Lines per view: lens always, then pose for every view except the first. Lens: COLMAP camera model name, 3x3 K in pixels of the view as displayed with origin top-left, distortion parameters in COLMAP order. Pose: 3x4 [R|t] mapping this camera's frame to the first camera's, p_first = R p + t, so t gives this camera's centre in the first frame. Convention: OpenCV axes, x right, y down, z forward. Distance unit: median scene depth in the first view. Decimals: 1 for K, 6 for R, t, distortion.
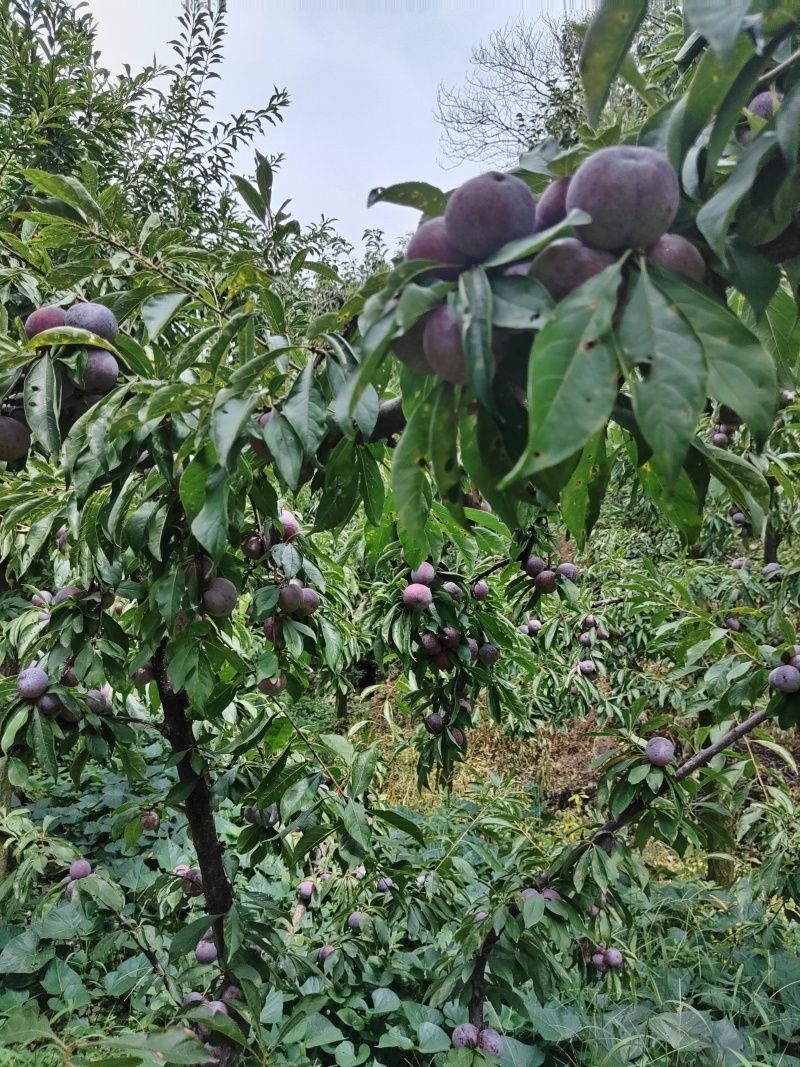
lens RADIAL K [[812.6, 0, 400.0], [0, 812.6, 533.5], [0, 0, 1]] dist [0.002605, -0.006370]
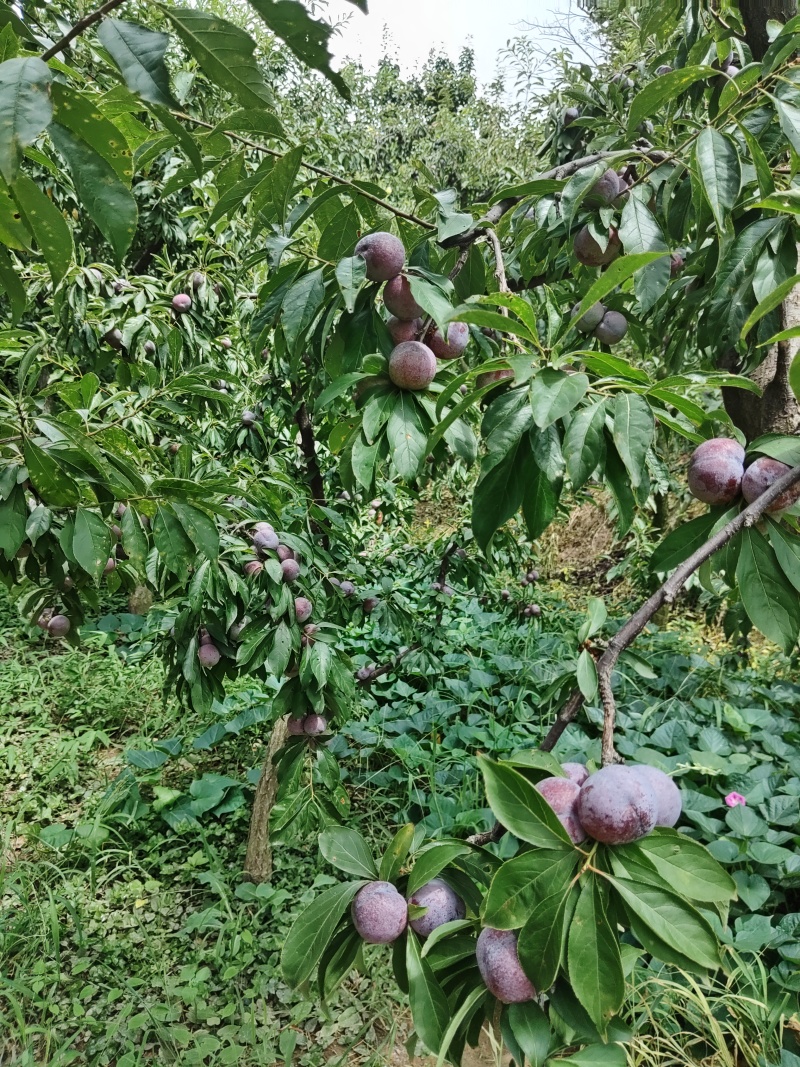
lens RADIAL K [[812.6, 0, 400.0], [0, 812.6, 533.5], [0, 0, 1]] dist [0.002605, -0.006370]
pose [[0.997131, 0.054172, -0.052877, 0.017735], [-0.041234, 0.974457, 0.220756, -0.004145], [0.063485, -0.217942, 0.973895, -0.221386]]
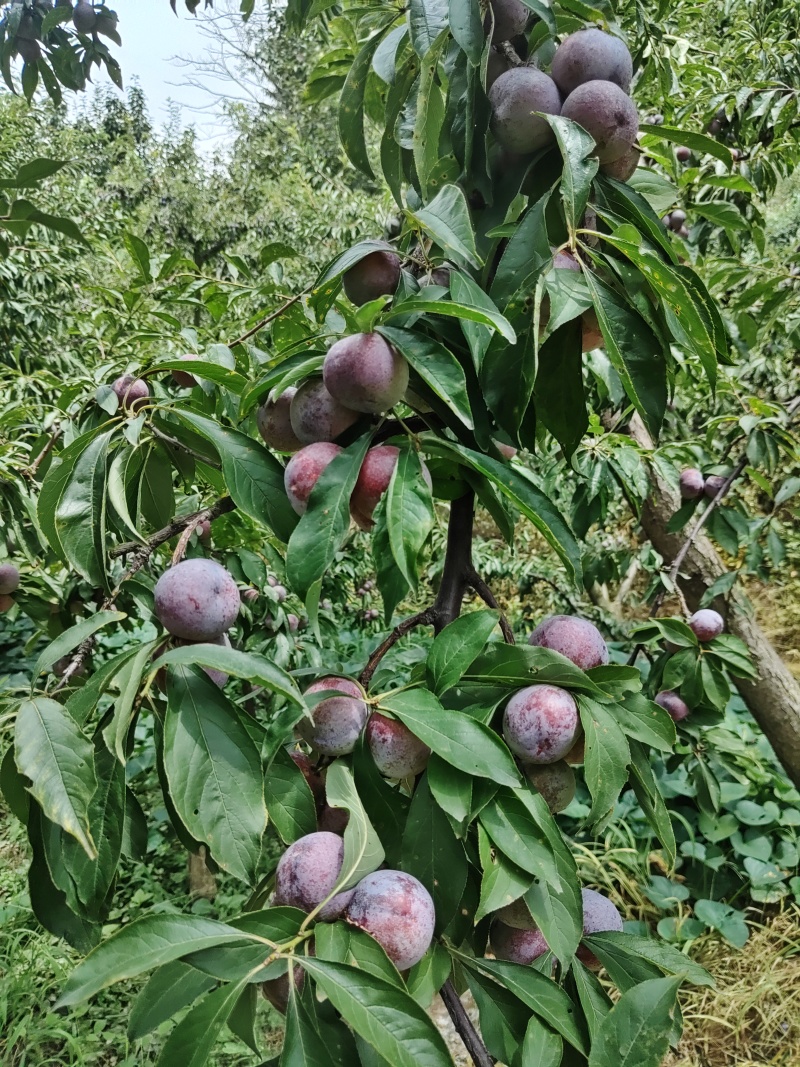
lens RADIAL K [[812.6, 0, 400.0], [0, 812.6, 533.5], [0, 0, 1]] dist [0.002605, -0.006370]
pose [[0.957339, -0.105787, 0.268908, -0.064946], [0.054235, 0.979821, 0.192377, -0.020553], [-0.283833, -0.169586, 0.943758, -0.291109]]
